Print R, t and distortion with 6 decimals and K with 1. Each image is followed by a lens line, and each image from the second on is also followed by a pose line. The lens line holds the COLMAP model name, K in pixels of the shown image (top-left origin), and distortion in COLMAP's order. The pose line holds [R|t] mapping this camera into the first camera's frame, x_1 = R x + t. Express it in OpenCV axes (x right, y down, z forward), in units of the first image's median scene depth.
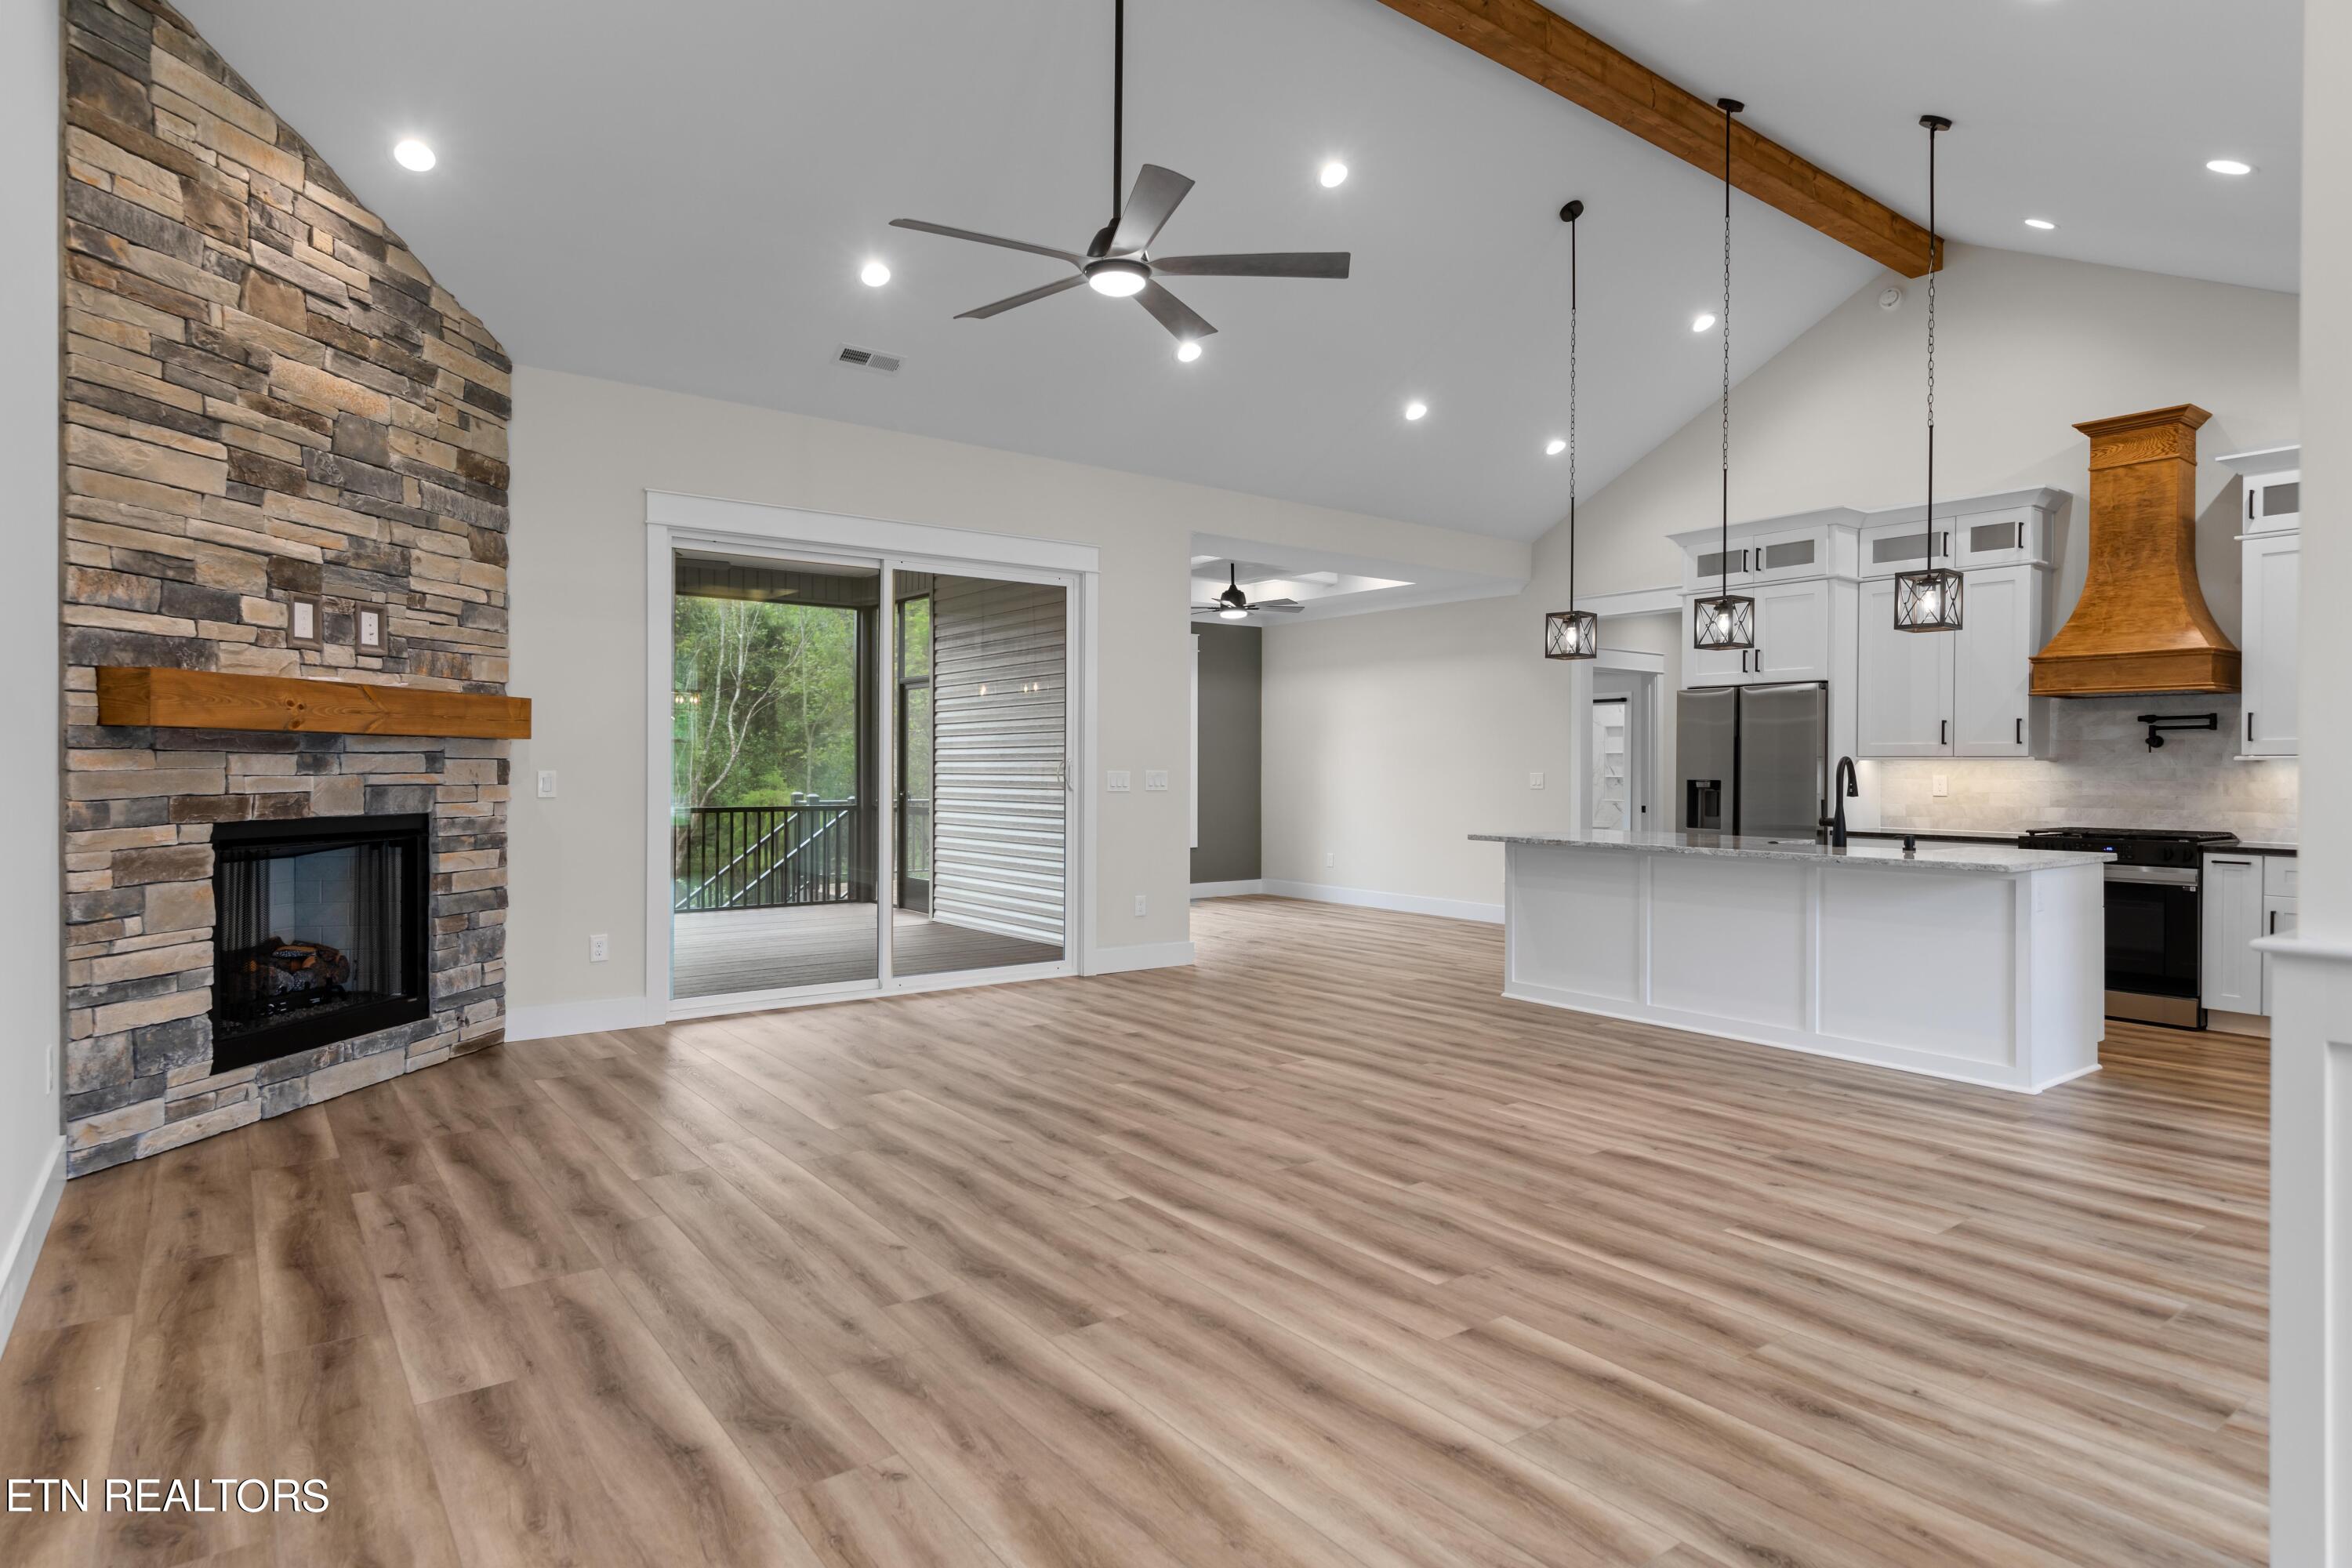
lens RADIAL K [[1268.6, 0, 1164.3], [0, 1268.6, 769.8], [0, 0, 1]] dist [0.004937, -0.000697]
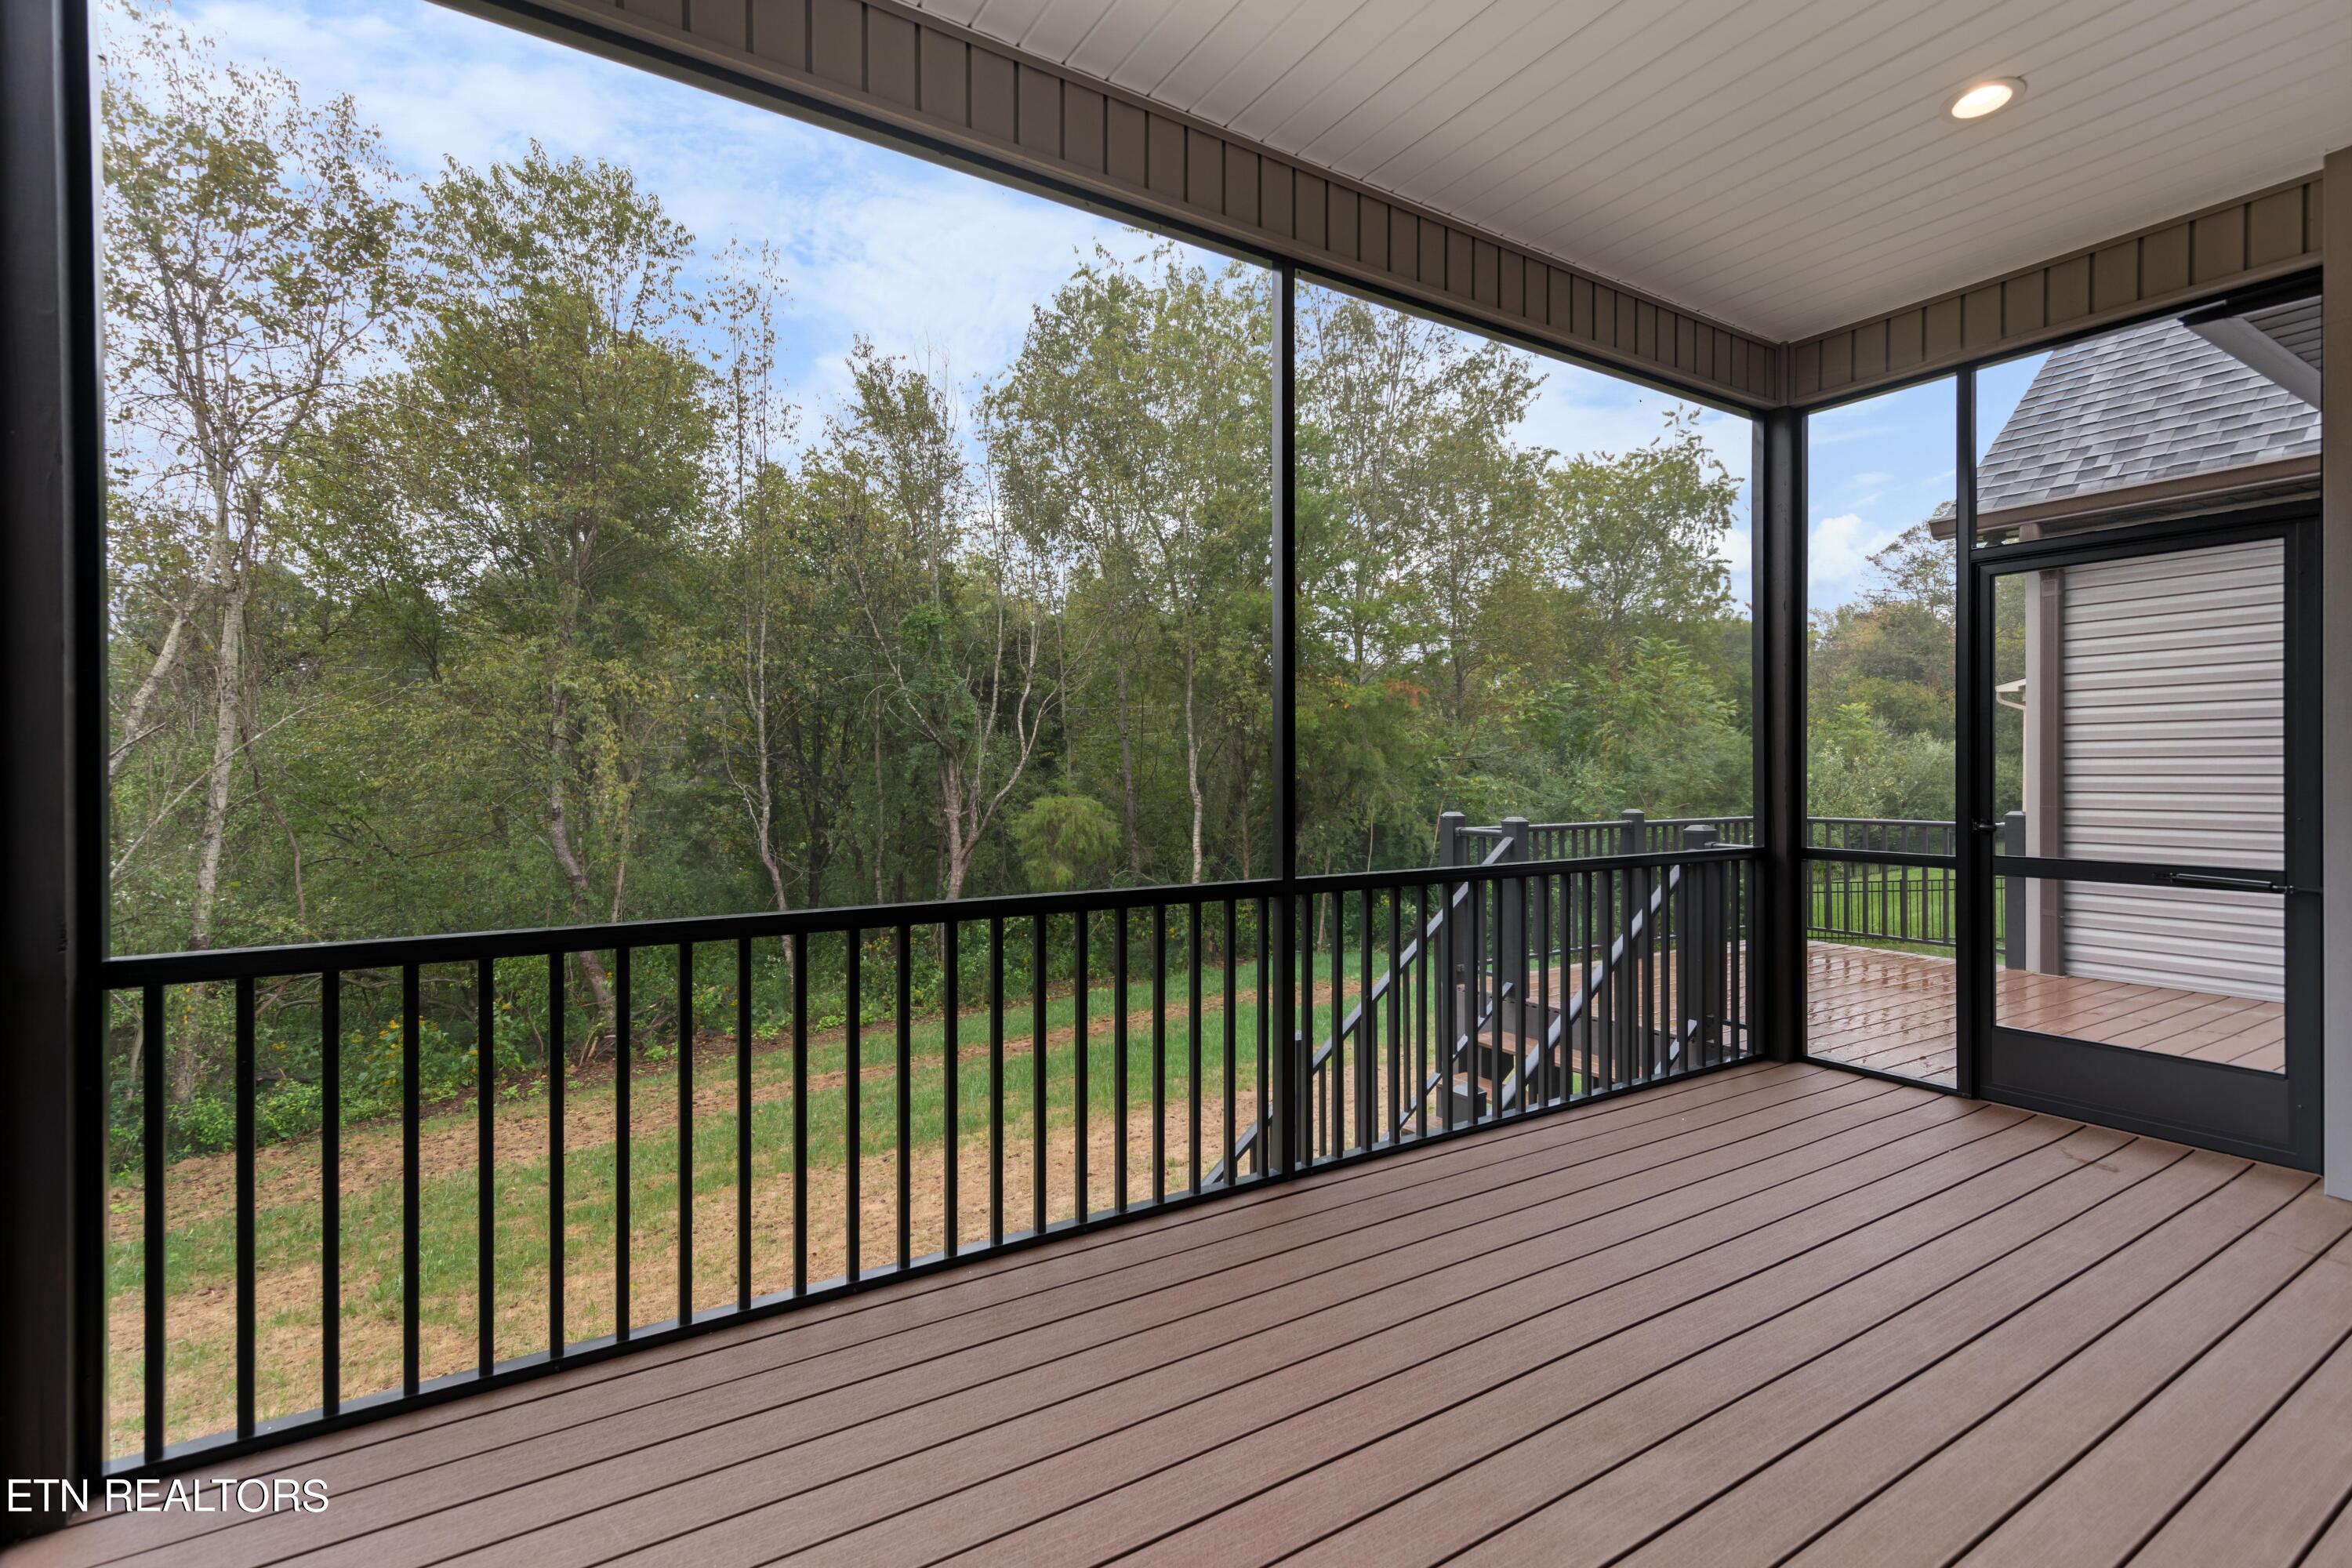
lens RADIAL K [[1082.8, 0, 1176.0], [0, 1082.8, 784.0], [0, 0, 1]] dist [0.001342, 0.000072]
pose [[0.997738, -0.003515, -0.067135, -1.120041], [0.004149, 0.999948, 0.009309, -0.000239], [0.067099, -0.009567, 0.997700, 1.558877]]
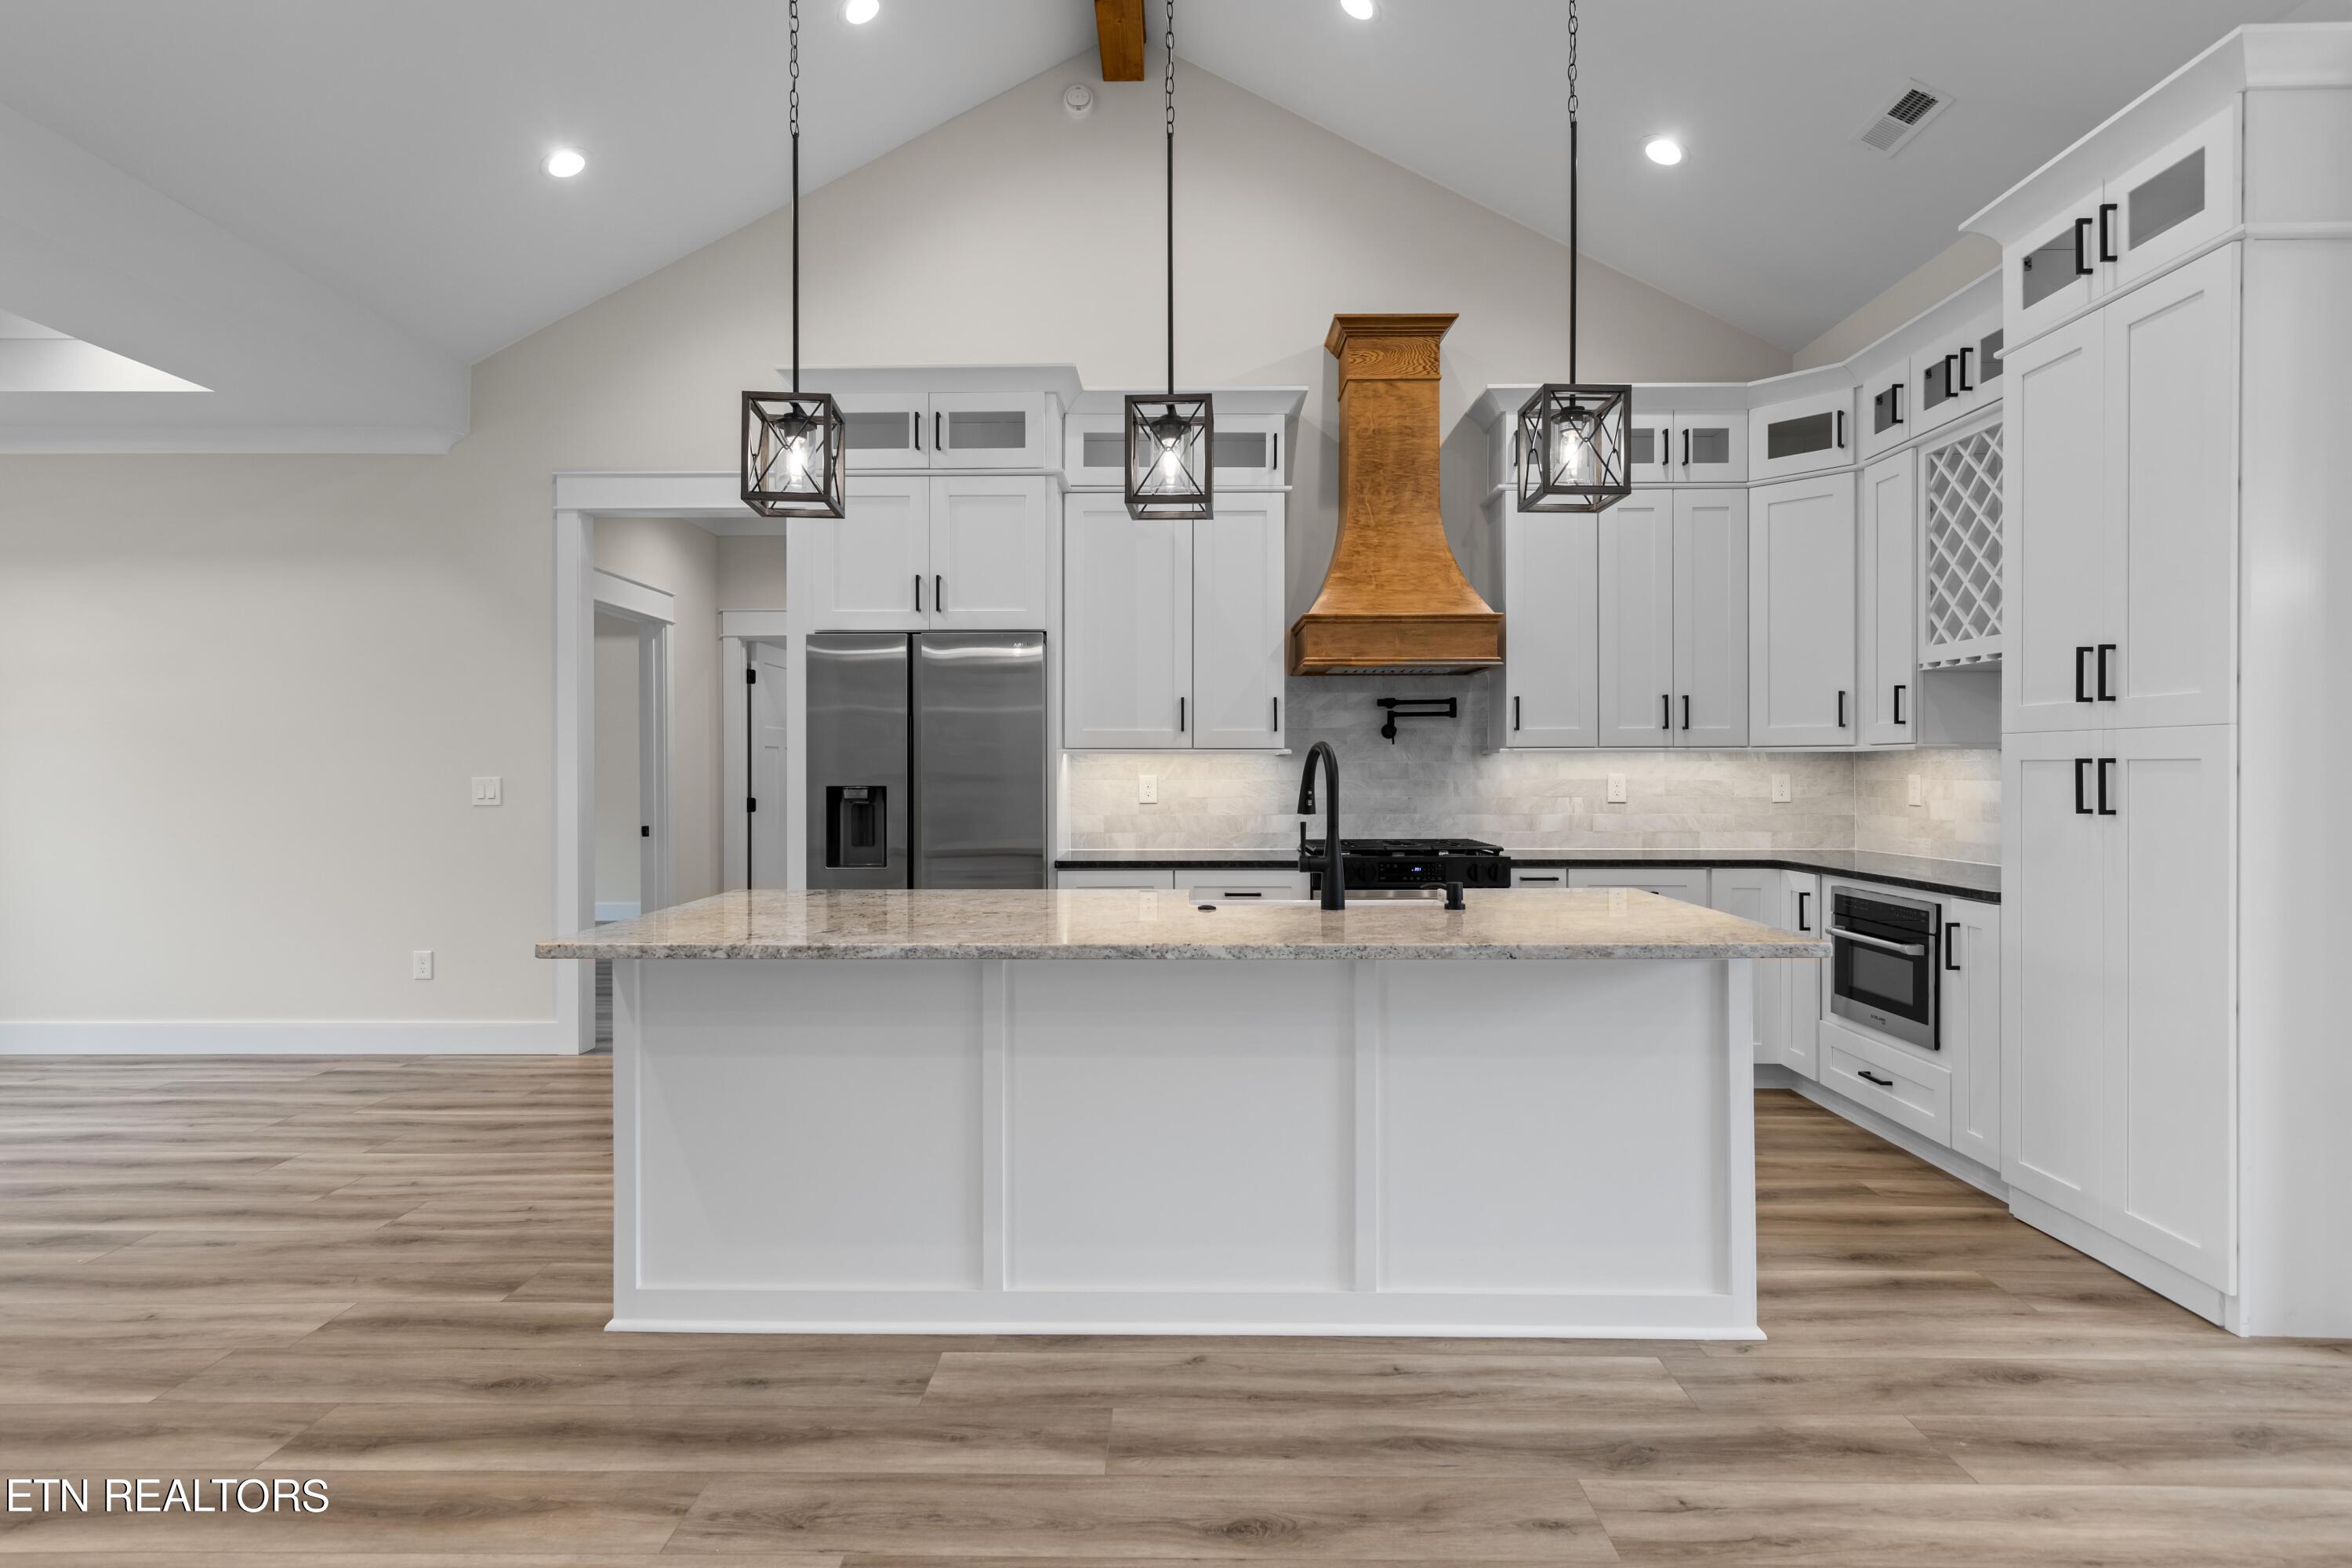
lens RADIAL K [[1224.8, 0, 1170.0], [0, 1224.8, 770.9], [0, 0, 1]] dist [0.007807, -0.000269]
pose [[0.605767, -0.006194, 0.795618, 0.096937], [0.006716, 0.999974, 0.002671, 0.000598], [-0.795614, 0.003725, 0.605793, 0.930627]]
